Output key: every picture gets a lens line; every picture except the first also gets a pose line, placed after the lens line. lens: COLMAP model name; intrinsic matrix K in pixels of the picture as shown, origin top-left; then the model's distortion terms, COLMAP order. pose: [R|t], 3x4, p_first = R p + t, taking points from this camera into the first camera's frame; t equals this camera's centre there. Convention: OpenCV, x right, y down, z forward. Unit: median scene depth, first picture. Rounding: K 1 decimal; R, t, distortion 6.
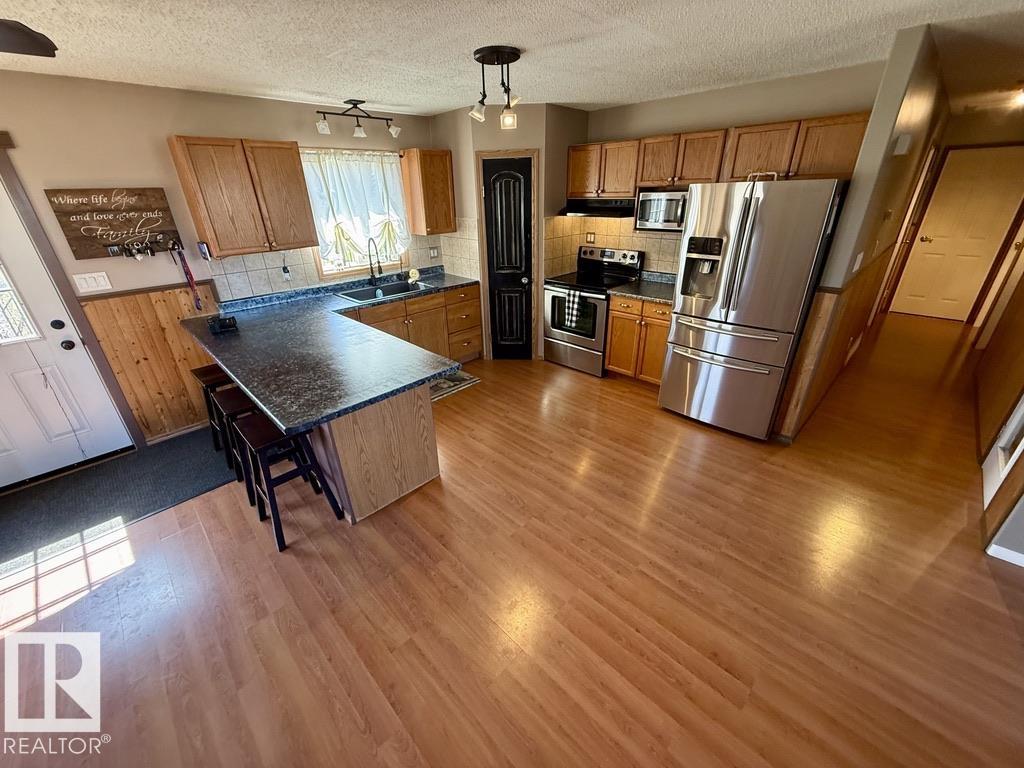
lens RADIAL K [[408.6, 0, 508.9], [0, 408.6, 383.3], [0, 0, 1]] dist [0.002861, -0.001733]
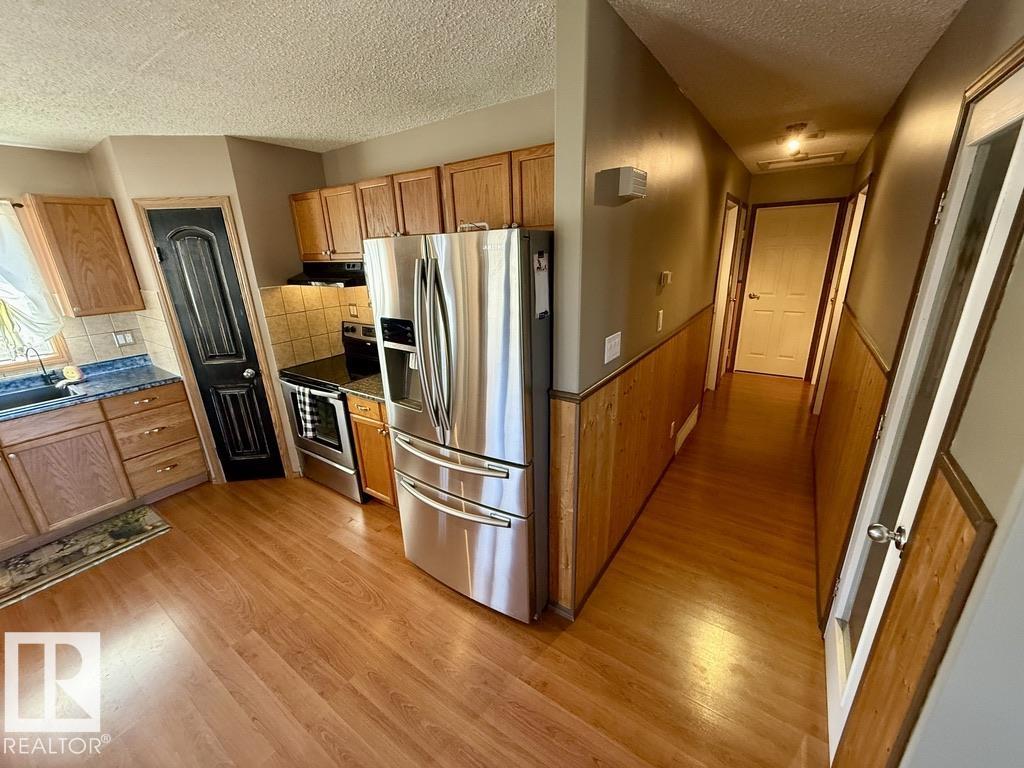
lens RADIAL K [[408.6, 0, 510.5], [0, 408.6, 382.5], [0, 0, 1]] dist [0.002861, -0.001733]
pose [[0.982388, -0.066116, 0.174764, 0.411761], [0.088407, 0.988460, -0.123005, -0.124597], [-0.164614, 0.136289, 0.976897, 0.272845]]
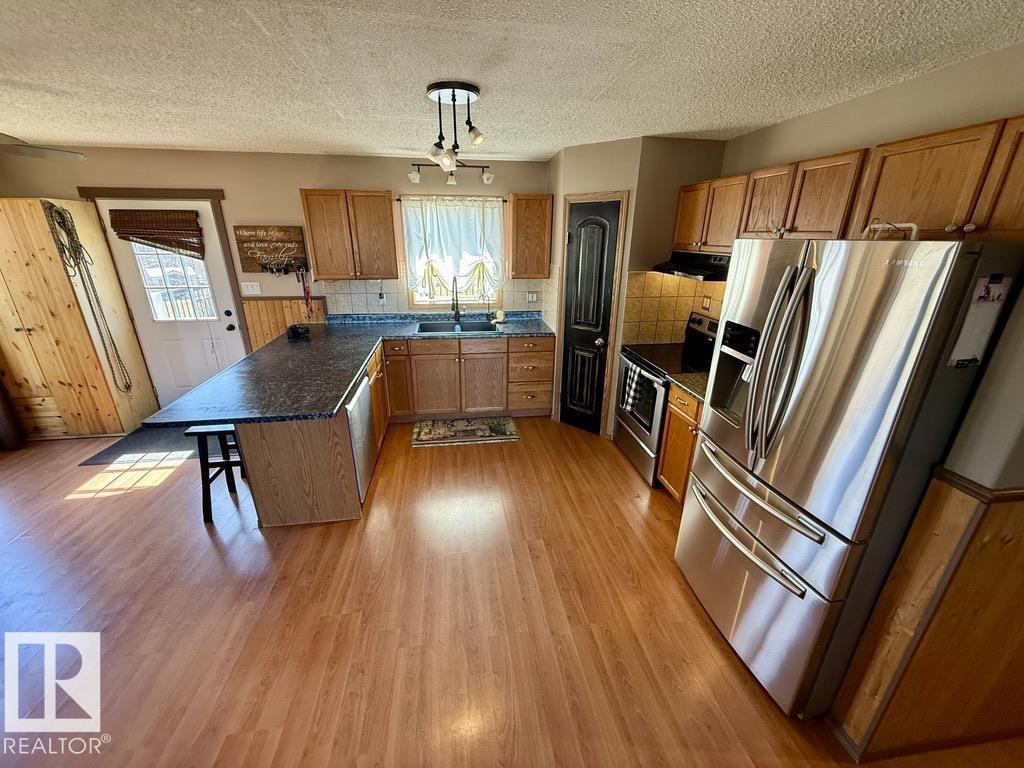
lens RADIAL K [[408.6, 0, 506.4], [0, 408.6, 382.6], [0, 0, 1]] dist [0.002861, -0.001733]
pose [[0.798079, 0.234277, -0.555144, 0.425705], [-0.281657, 0.959515, 0.000015, -0.135589], [0.532673, 0.156348, 0.831754, 0.249271]]
